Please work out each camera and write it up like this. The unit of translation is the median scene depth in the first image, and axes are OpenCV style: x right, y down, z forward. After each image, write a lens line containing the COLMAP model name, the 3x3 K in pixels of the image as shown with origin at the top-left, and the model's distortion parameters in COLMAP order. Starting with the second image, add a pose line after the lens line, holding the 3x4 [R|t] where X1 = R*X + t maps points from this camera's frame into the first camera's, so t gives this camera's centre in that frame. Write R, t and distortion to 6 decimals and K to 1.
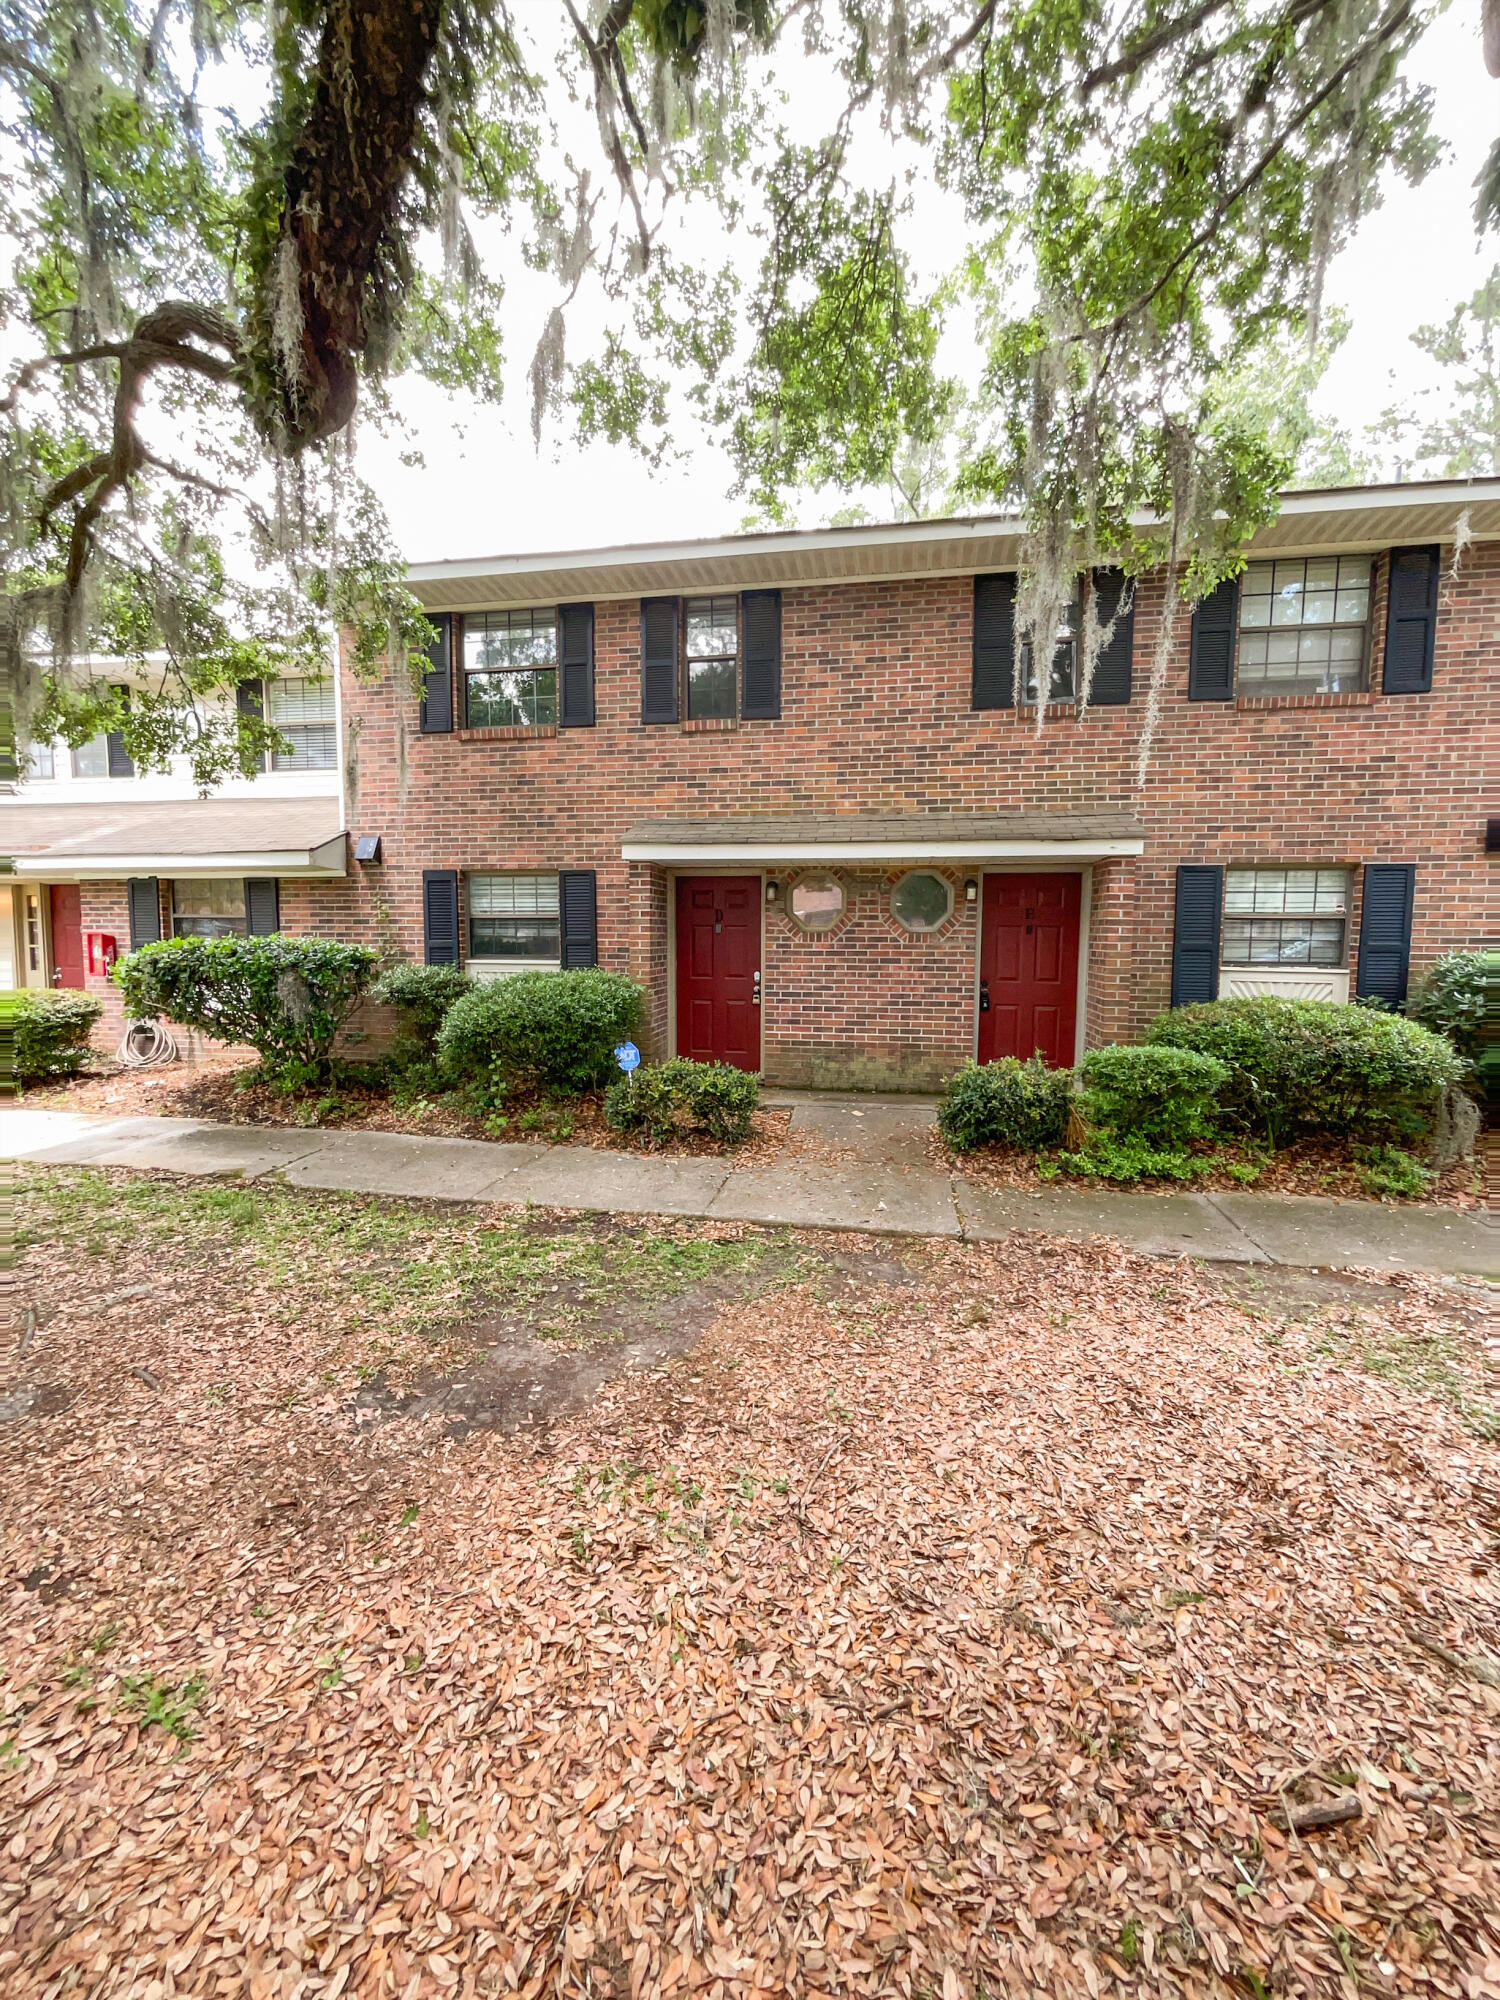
lens RADIAL K [[818.6, 0, 746.4], [0, 818.6, 1002.3], [0, 0, 1]] dist [0.004622, 0.001056]
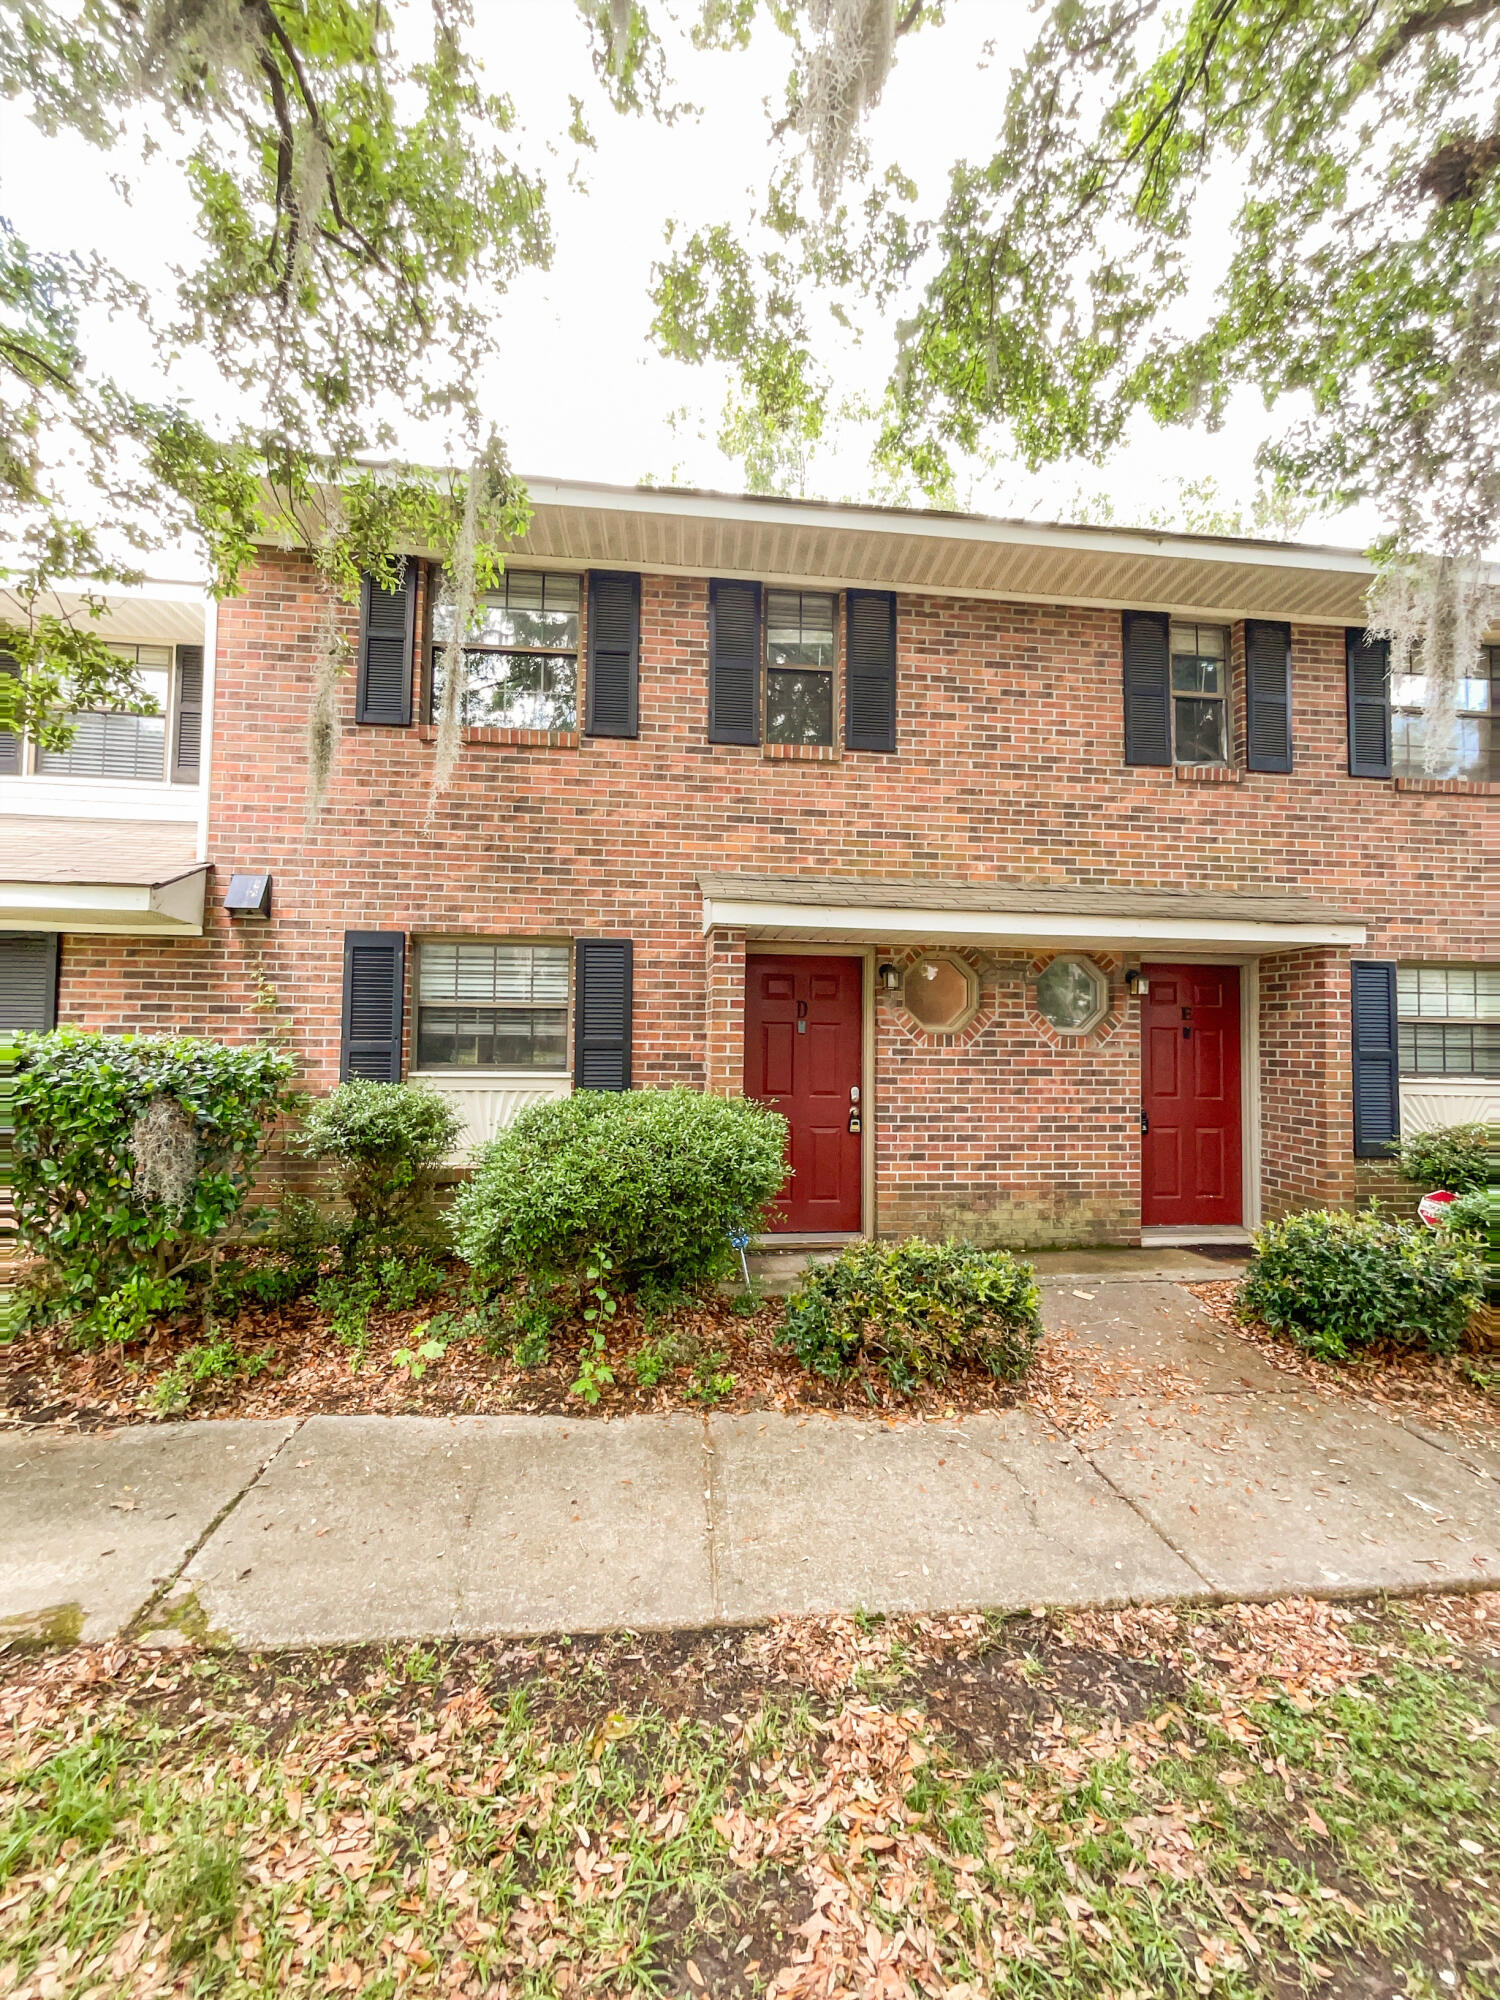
lens RADIAL K [[818.6, 0, 754.1], [0, 818.6, 998.9], [0, 0, 1]] dist [0.004622, 0.001056]
pose [[0.958820, 0.021443, 0.283203, -0.296986], [0.015215, 0.991836, -0.126611, -0.026174], [-0.283606, 0.125706, 0.950666, 0.345687]]
